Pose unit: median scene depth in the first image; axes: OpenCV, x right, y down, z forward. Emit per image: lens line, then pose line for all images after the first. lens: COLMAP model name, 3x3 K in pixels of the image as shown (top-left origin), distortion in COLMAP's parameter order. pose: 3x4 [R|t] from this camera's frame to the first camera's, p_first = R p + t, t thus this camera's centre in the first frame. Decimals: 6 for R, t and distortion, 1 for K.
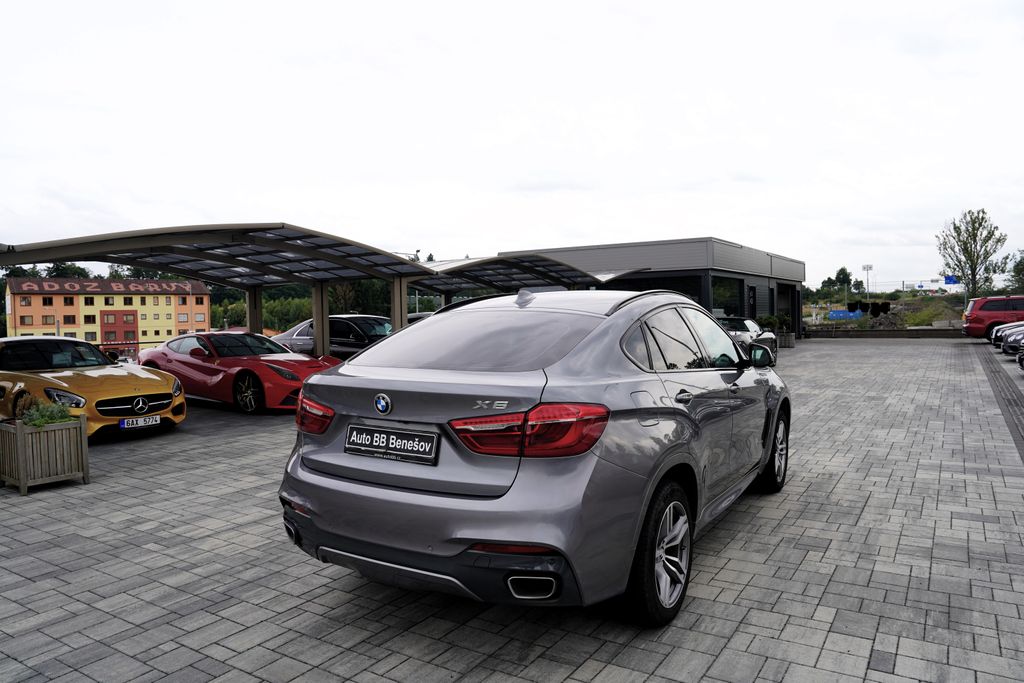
lens RADIAL K [[724.7, 0, 506.6], [0, 724.7, 293.5], [0, 0, 1]] dist [-0.110973, 0.075186]
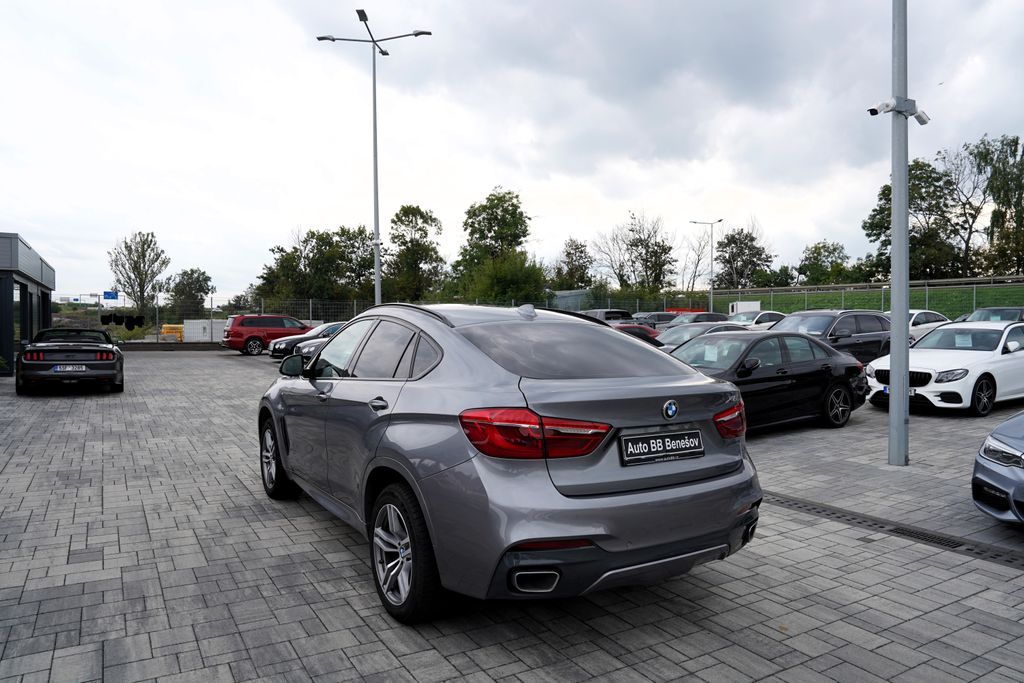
lens RADIAL K [[706.3, 0, 513.1], [0, 706.3, 301.2], [0, 0, 1]] dist [-0.114412, 0.077401]
pose [[0.443827, 0.050542, 0.894686, -0.761129], [-0.042095, 0.998482, -0.035523, 0.025415], [-0.895123, -0.021896, 0.445281, 0.473032]]
